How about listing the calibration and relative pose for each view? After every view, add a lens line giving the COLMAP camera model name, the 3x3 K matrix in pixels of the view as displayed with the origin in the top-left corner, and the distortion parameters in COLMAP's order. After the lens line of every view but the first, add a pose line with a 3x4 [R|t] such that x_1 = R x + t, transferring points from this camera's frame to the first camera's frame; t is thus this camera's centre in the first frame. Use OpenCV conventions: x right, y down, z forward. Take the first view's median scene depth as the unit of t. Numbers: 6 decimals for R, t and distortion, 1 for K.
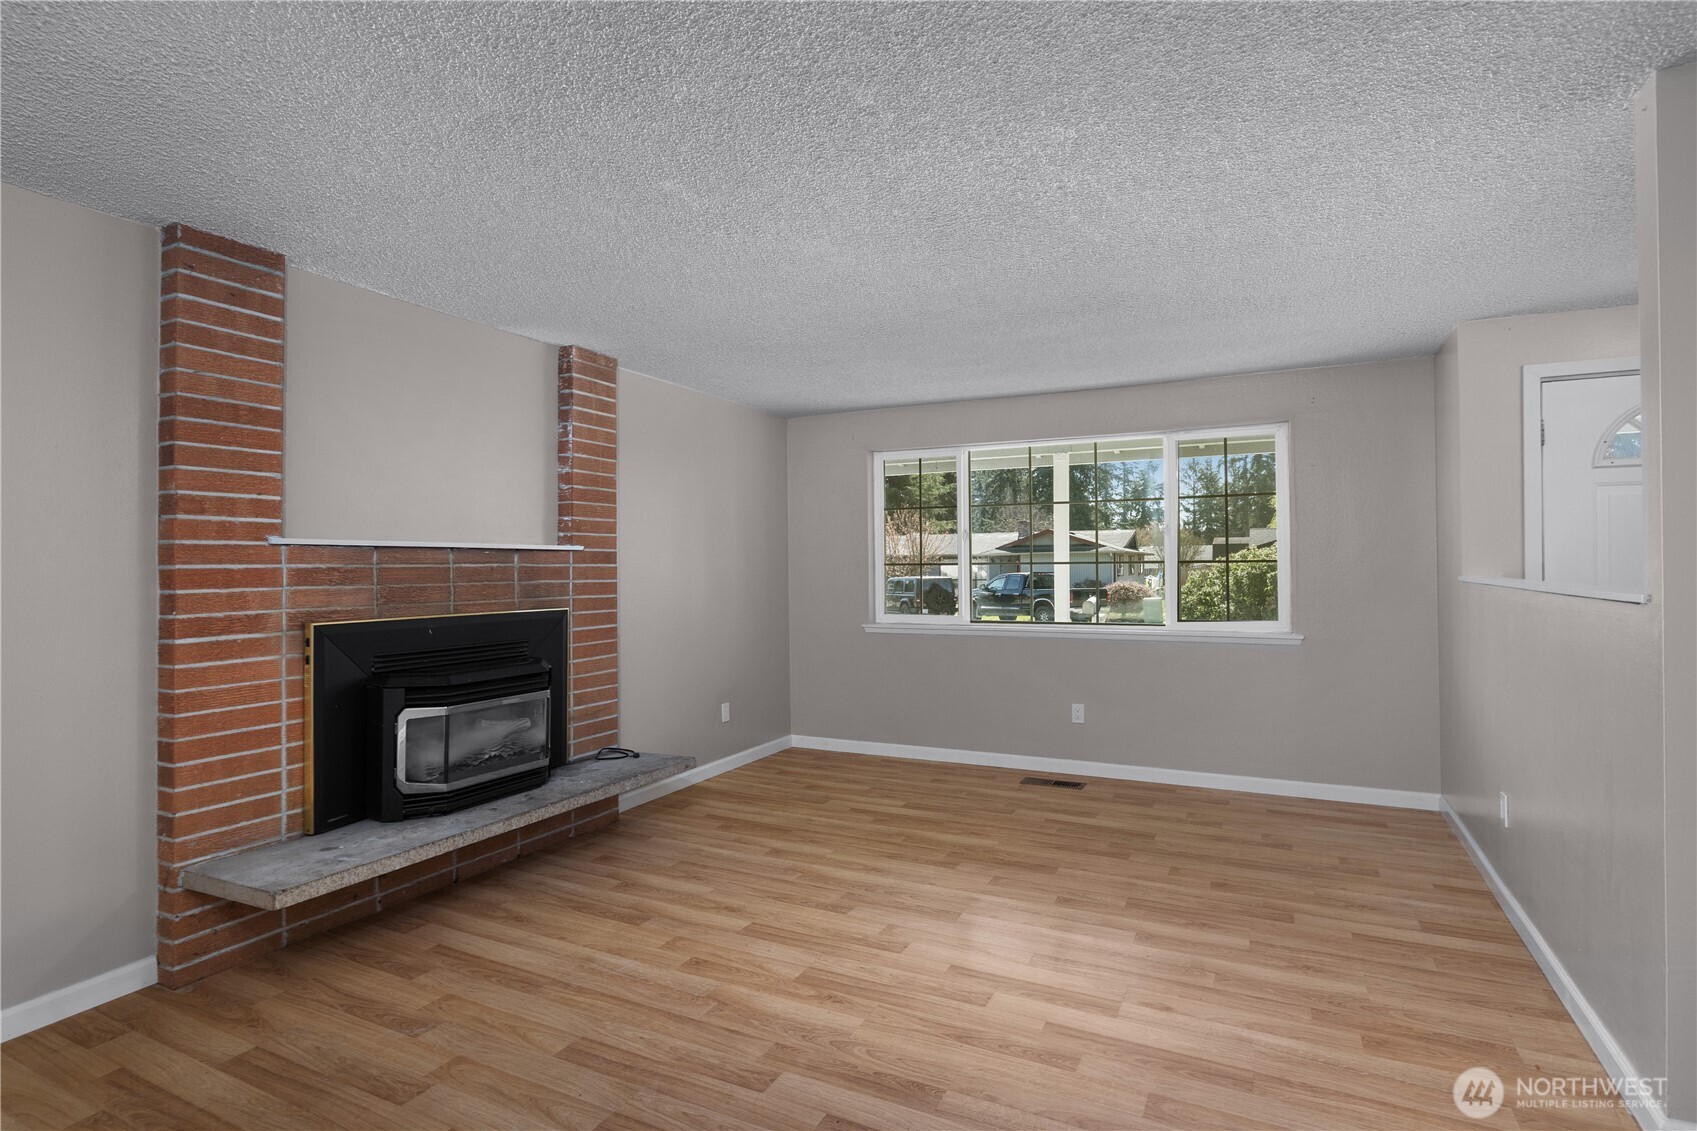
lens RADIAL K [[859.3, 0, 855.4], [0, 859.3, 562.9], [0, 0, 1]] dist [-0.004378, 0.000470]
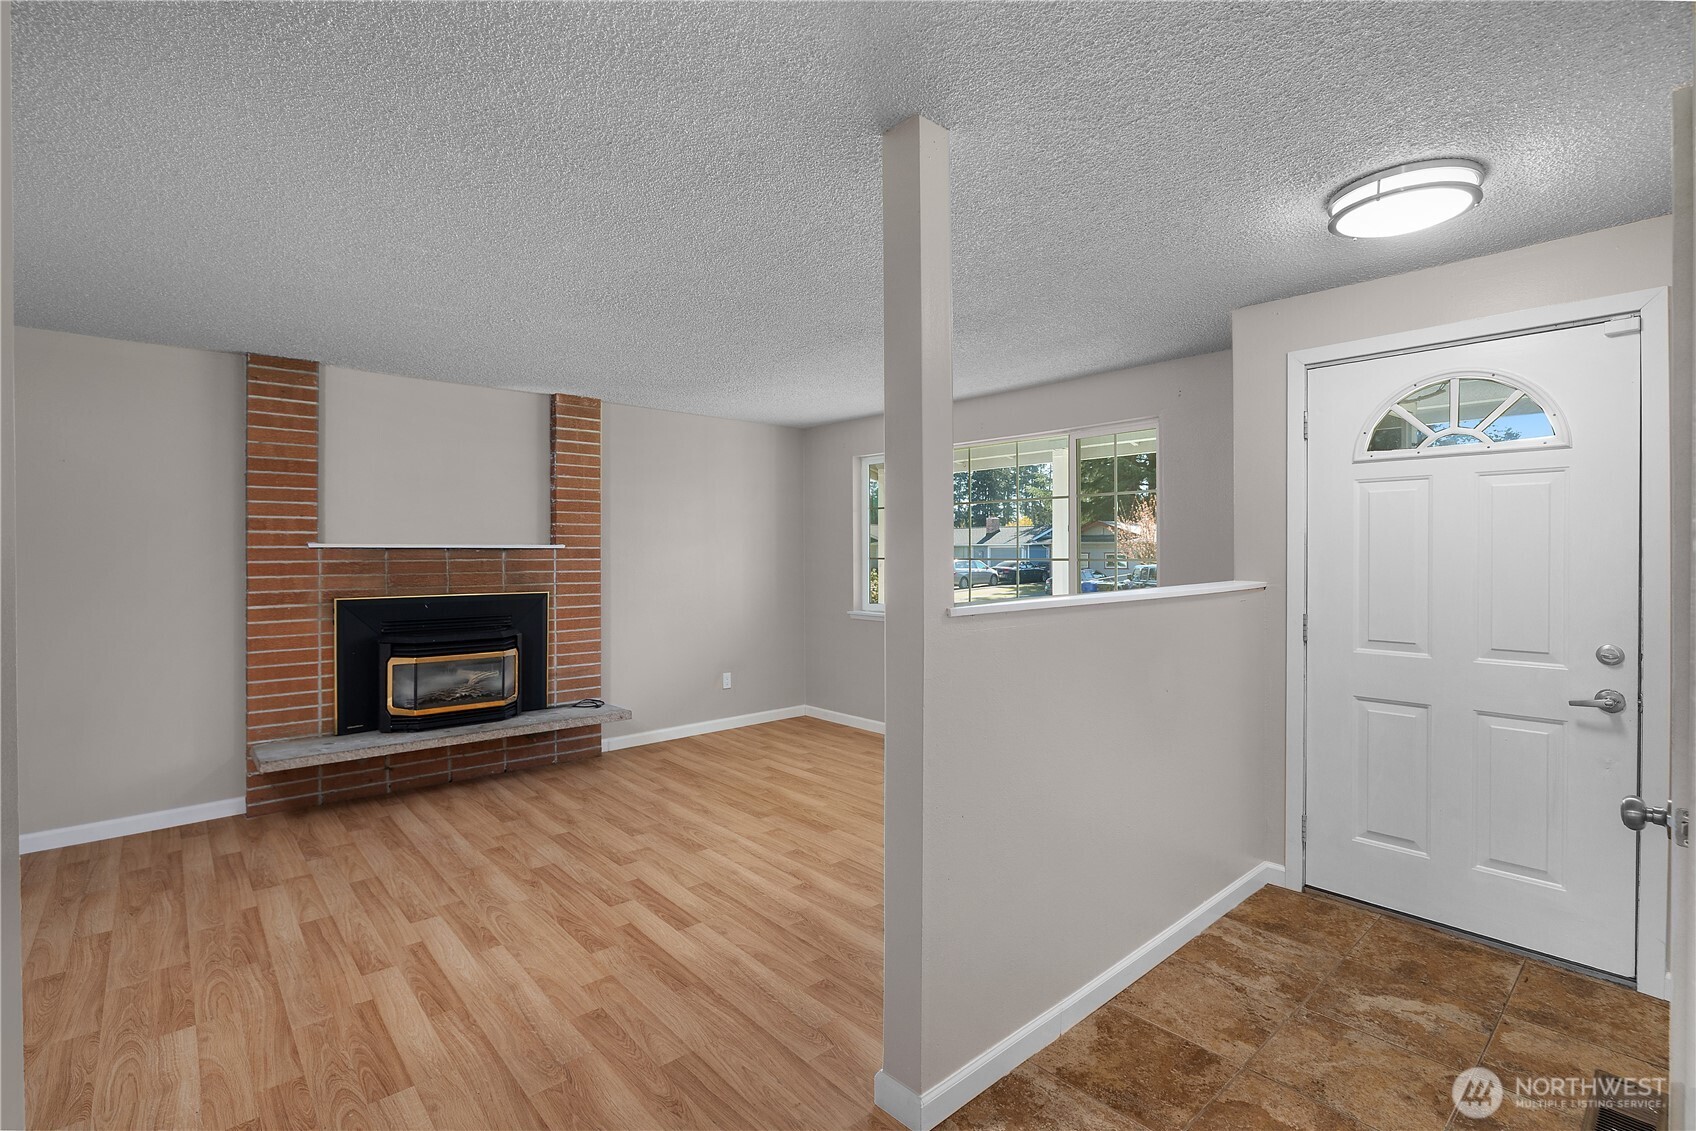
lens RADIAL K [[841.8, 0, 850.6], [0, 841.8, 559.1], [0, 0, 1]] dist [0.001013, -0.000259]
pose [[0.916414, 0.008286, -0.400147, 0.793555], [-0.001874, 0.999864, 0.016413, -0.026472], [0.400228, -0.014291, 0.916304, -0.015664]]
